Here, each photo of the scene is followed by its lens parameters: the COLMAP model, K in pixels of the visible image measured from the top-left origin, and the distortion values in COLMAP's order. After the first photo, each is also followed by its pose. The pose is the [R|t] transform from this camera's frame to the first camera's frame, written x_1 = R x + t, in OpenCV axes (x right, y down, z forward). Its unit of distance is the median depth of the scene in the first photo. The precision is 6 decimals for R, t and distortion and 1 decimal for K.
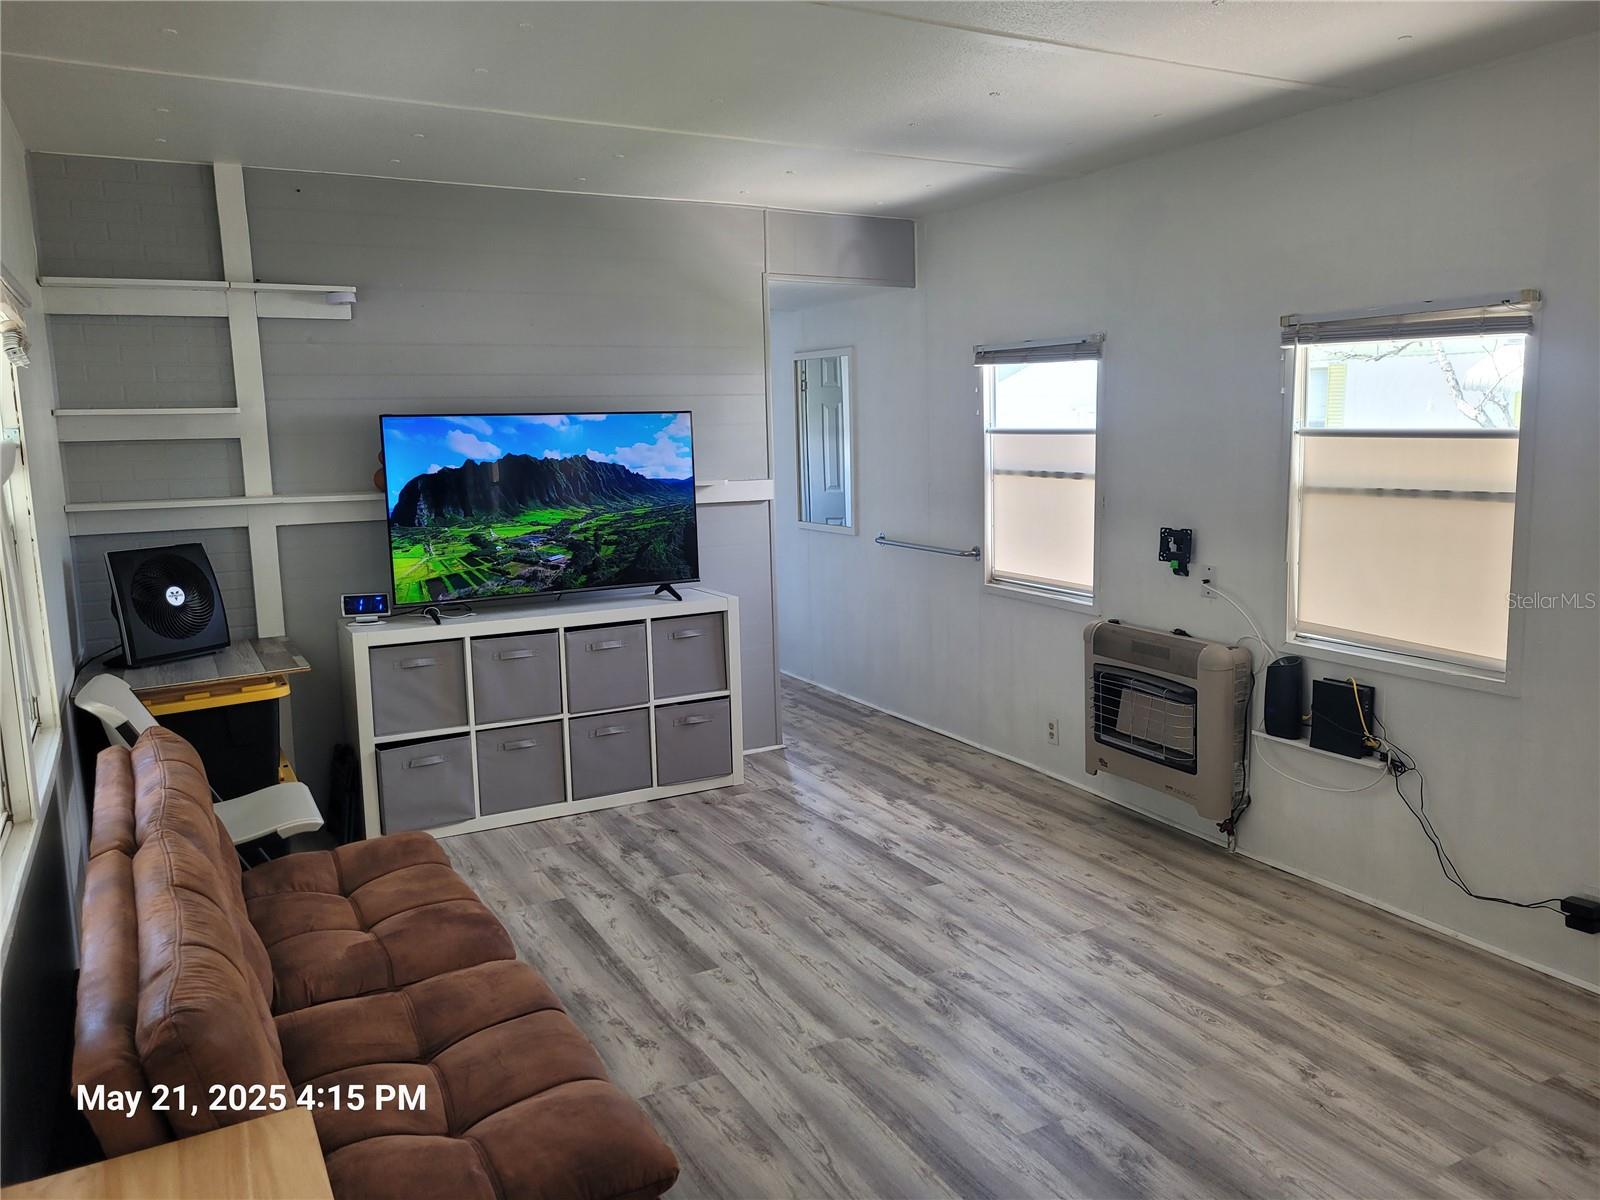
lens RADIAL K [[1199.8, 0, 809.0], [0, 1199.8, 586.8], [0, 0, 1]] dist [0.056671, -0.040884]
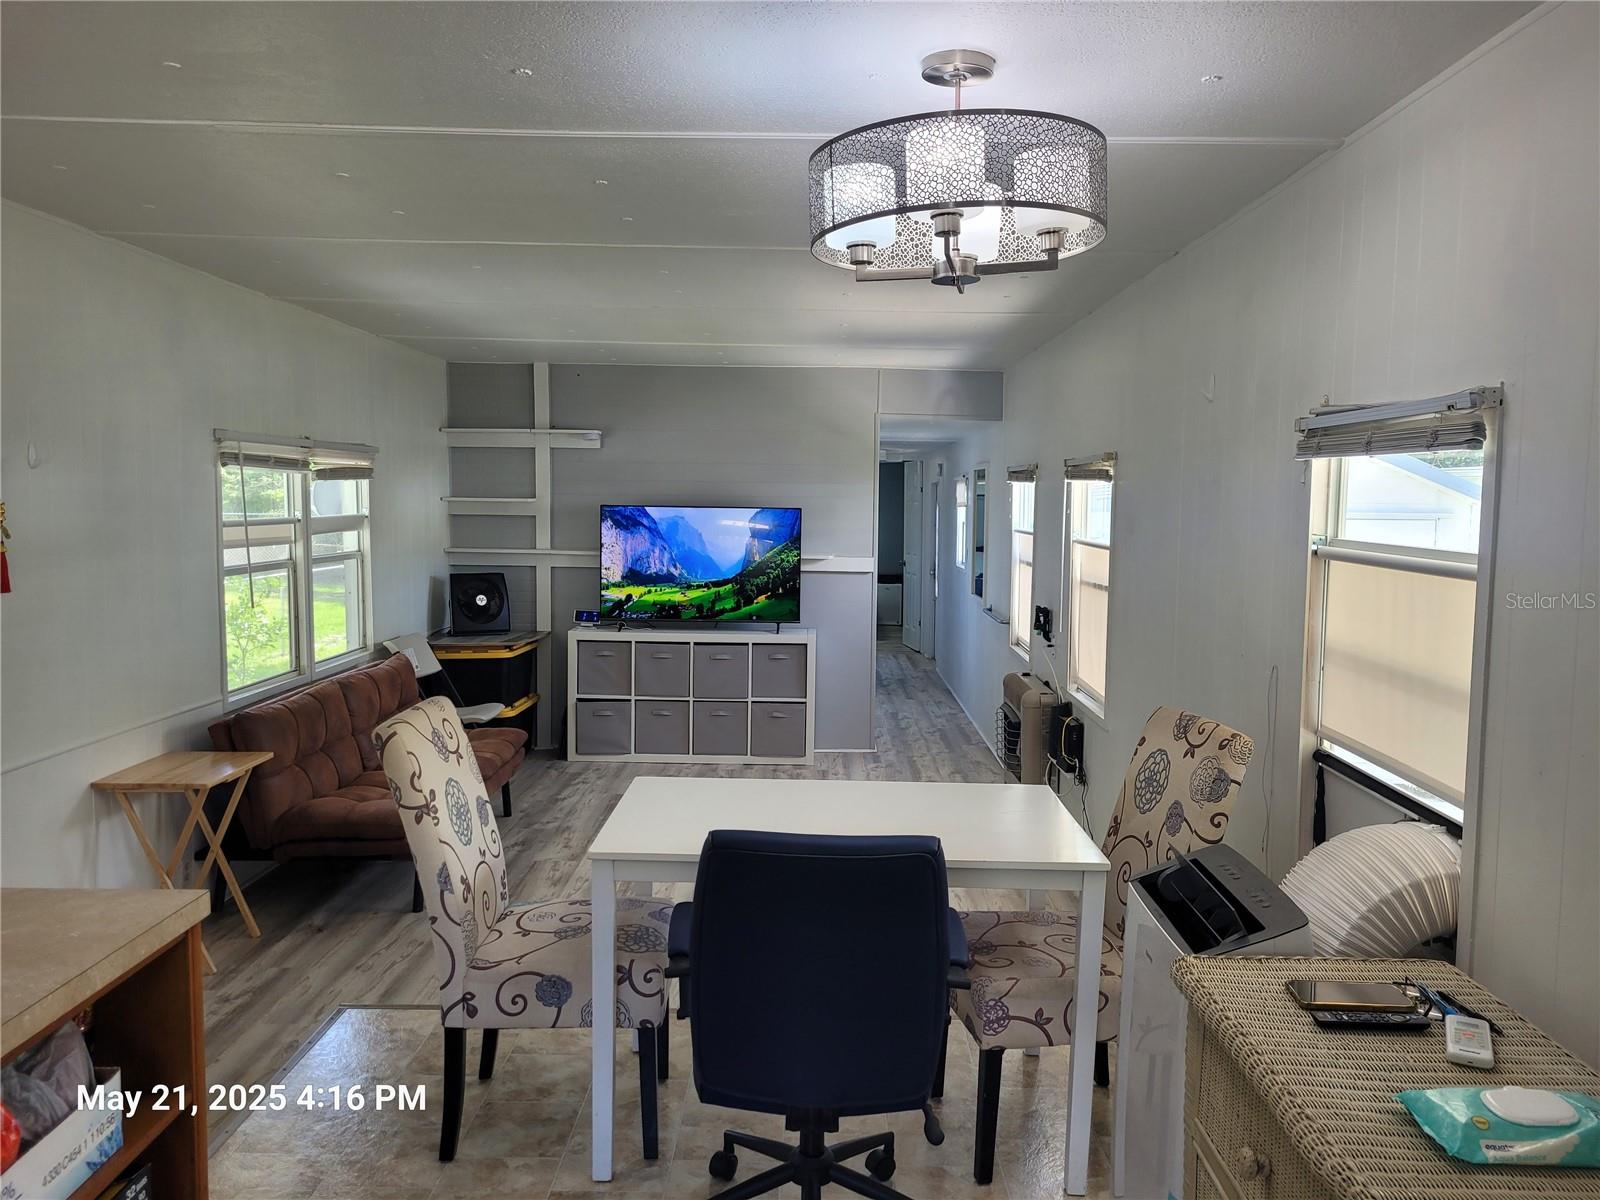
lens RADIAL K [[1199.8, 0, 809.0], [0, 1199.8, 586.8], [0, 0, 1]] dist [0.056671, -0.040884]
pose [[0.875323, 0.067209, -0.478845, 0.715487], [-0.098877, 0.994247, -0.041196, 0.012373], [0.473321, 0.083407, 0.876932, -0.330690]]
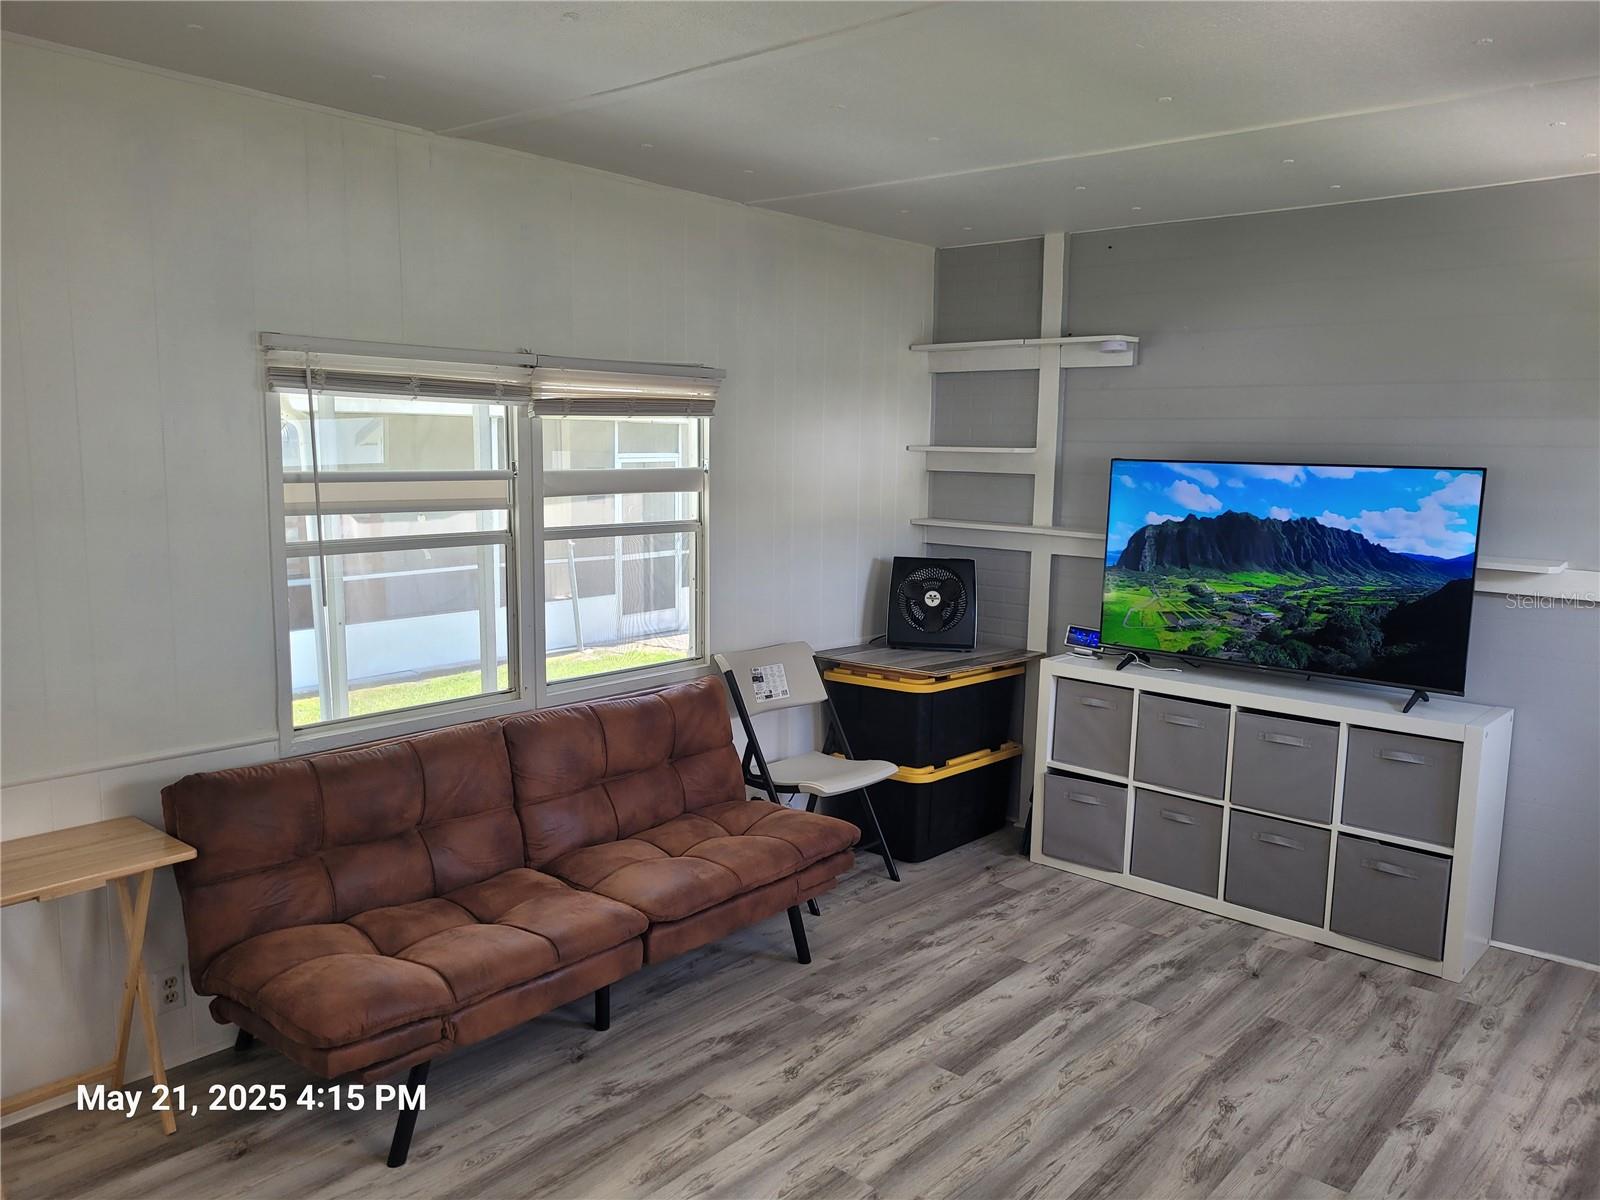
lens RADIAL K [[1196.6, 0, 818.3], [0, 1196.6, 609.0], [0, 0, 1]] dist [0.050708, -0.042891]
pose [[0.355083, 0.159219, -0.921176, 0.518083], [-0.158178, 0.981414, 0.108658, -0.088335], [0.921356, 0.107127, 0.373668, 0.401323]]
